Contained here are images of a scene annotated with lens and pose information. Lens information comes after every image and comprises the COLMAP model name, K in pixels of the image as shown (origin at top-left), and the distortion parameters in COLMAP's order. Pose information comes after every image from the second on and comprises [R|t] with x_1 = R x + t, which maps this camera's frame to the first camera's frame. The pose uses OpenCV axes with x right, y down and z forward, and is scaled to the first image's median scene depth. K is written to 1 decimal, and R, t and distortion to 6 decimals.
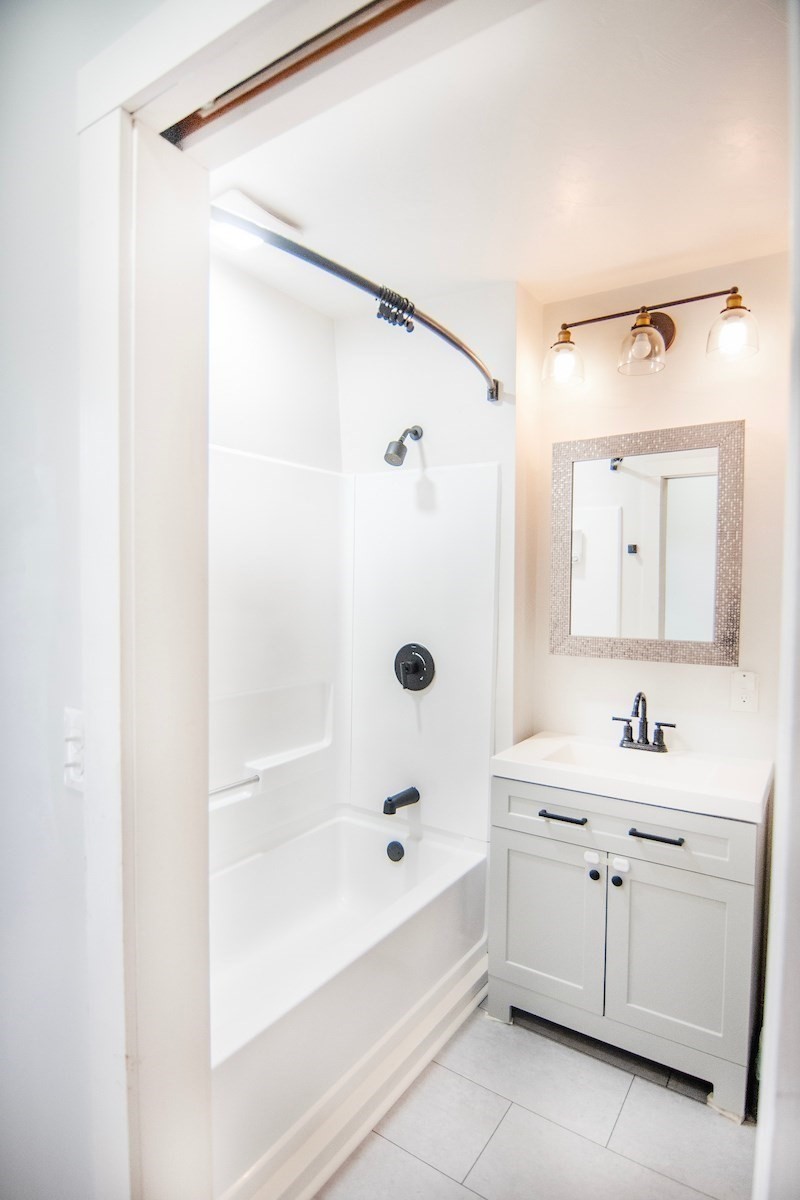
lens RADIAL K [[655.0, 0, 418.1], [0, 655.0, 595.9], [0, 0, 1]] dist [0.004771, -0.018542]
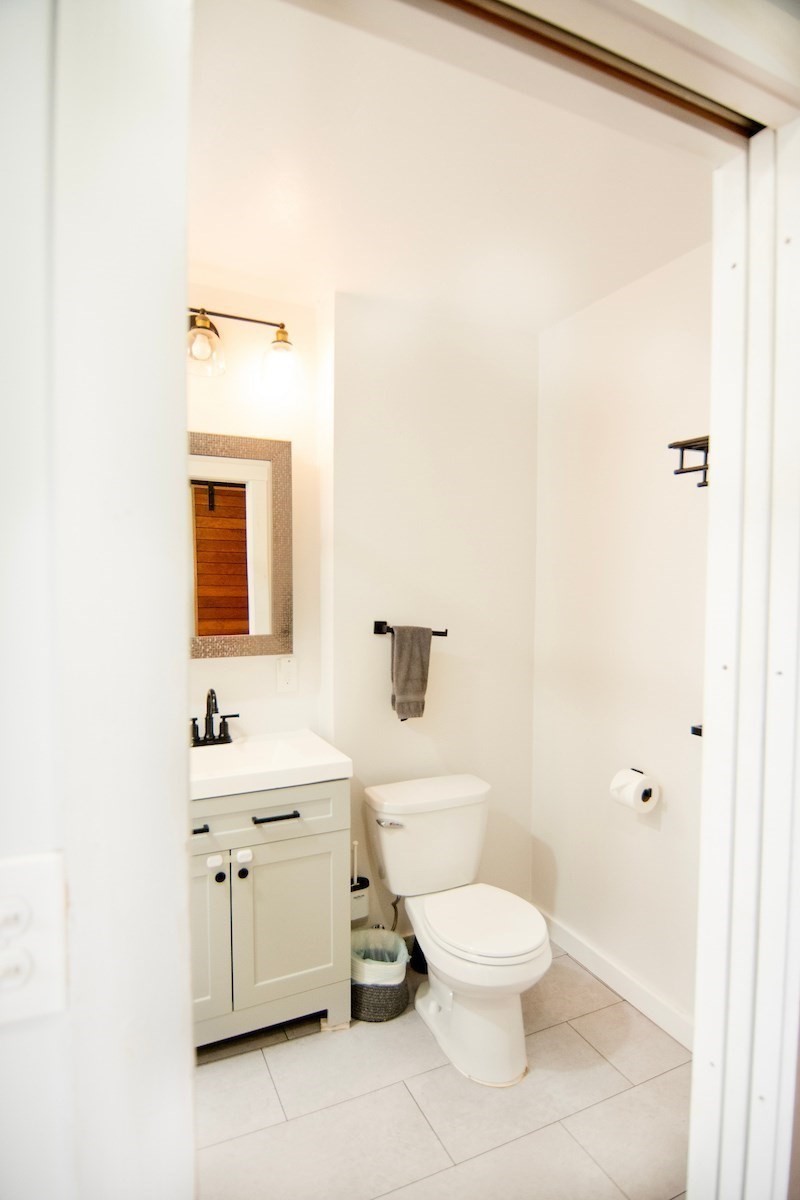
lens RADIAL K [[633.7, 0, 400.0], [0, 633.7, 600.0], [0, 0, 1]] dist [0.001905, -0.017878]
pose [[0.518064, -0.024775, 0.854983, -0.372224], [0.015508, 0.999688, 0.019571, -0.006636], [-0.855201, 0.003120, 0.518286, 0.253216]]
